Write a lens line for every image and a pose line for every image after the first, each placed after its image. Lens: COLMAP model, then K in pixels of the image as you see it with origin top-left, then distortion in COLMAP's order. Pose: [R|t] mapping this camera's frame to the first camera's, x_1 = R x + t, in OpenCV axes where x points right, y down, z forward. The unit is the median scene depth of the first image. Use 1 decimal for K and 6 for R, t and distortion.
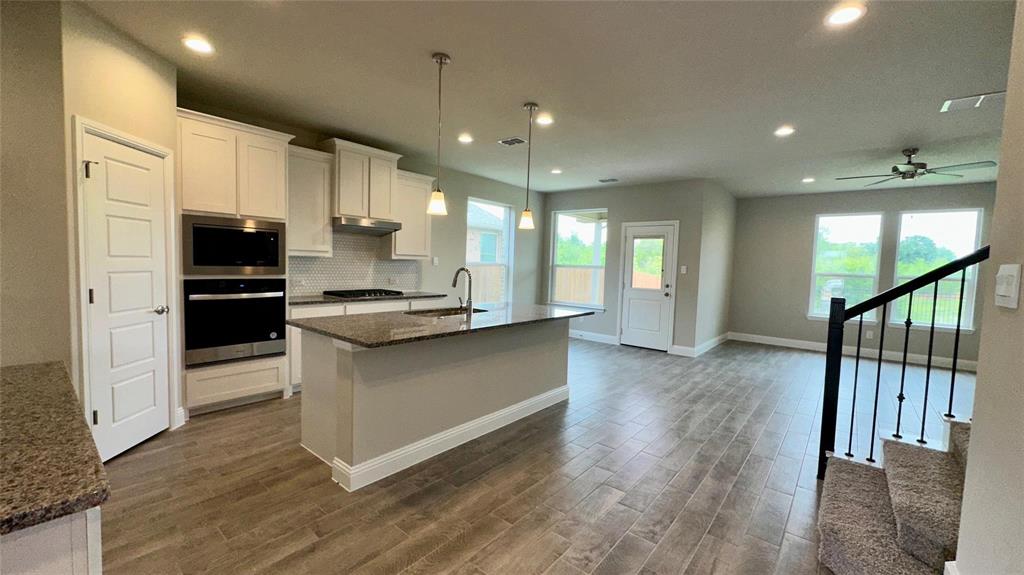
lens RADIAL K [[408.2, 0, 512.0], [0, 408.2, 287.5], [0, 0, 1]] dist [-0.001665, -0.000139]
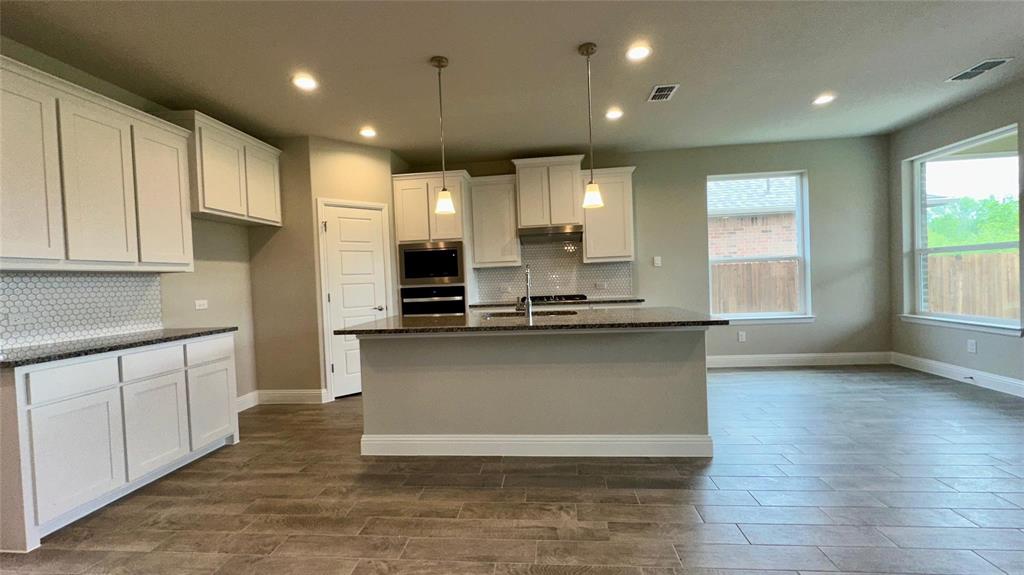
lens RADIAL K [[408.2, 0, 512.0], [0, 408.2, 287.5], [0, 0, 1]] dist [-0.001665, -0.000139]
pose [[0.560230, -0.038303, -0.827451, 0.537868], [0.008140, 0.999137, -0.040739, 0.034559], [0.828297, 0.016088, 0.560058, 0.418819]]
